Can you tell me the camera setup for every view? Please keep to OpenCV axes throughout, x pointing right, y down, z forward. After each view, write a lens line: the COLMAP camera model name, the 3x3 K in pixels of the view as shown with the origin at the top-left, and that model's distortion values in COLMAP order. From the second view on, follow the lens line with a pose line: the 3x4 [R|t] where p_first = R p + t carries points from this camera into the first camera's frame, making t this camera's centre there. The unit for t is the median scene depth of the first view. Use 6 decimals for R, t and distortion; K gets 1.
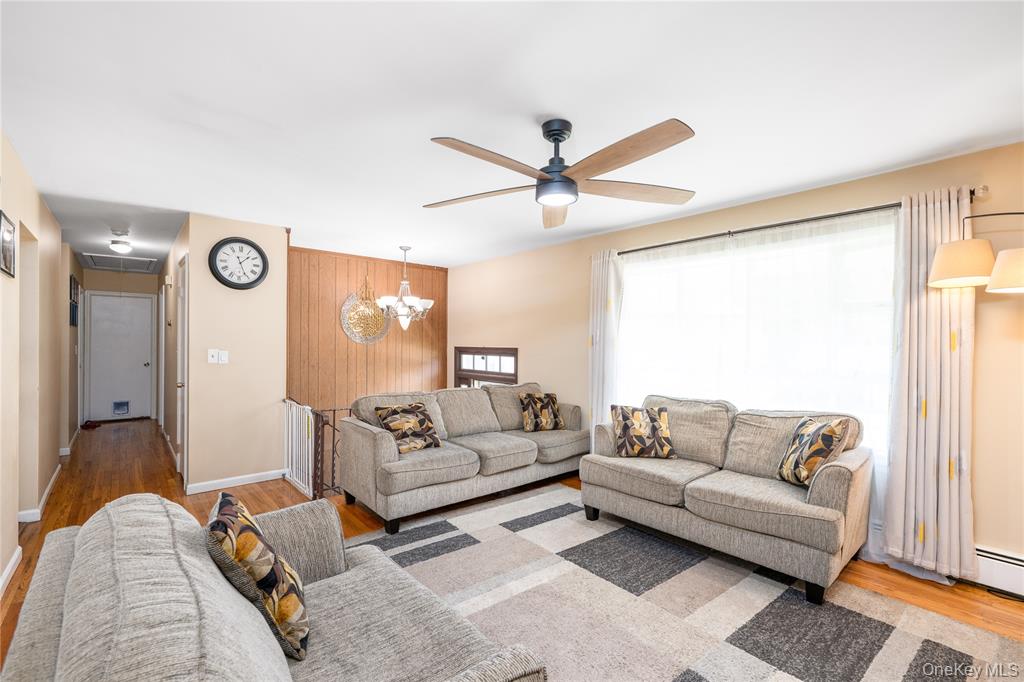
lens RADIAL K [[465.2, 0, 514.9], [0, 465.2, 337.6], [0, 0, 1]] dist [0.033537, 0.000037]
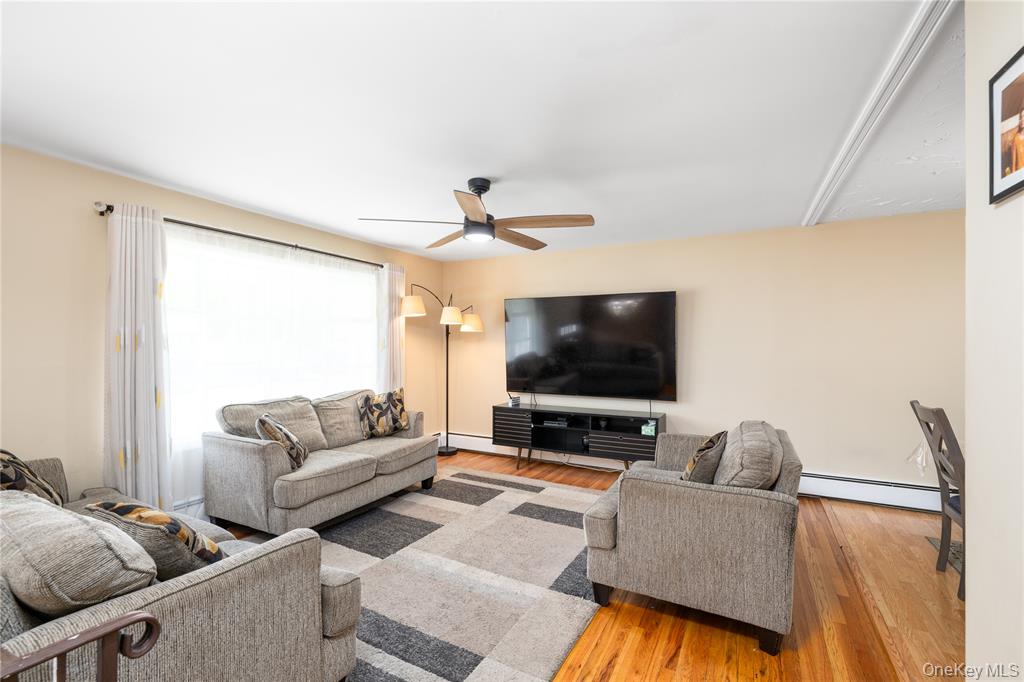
lens RADIAL K [[455.9, 0, 511.2], [0, 455.9, 344.1], [0, 0, 1]] dist [0.000293, 0.000228]
pose [[-0.360841, 0.003074, 0.932622, -0.895743], [-0.004019, 0.999980, -0.004851, 0.016759], [-0.932619, -0.005498, -0.360822, 1.095450]]
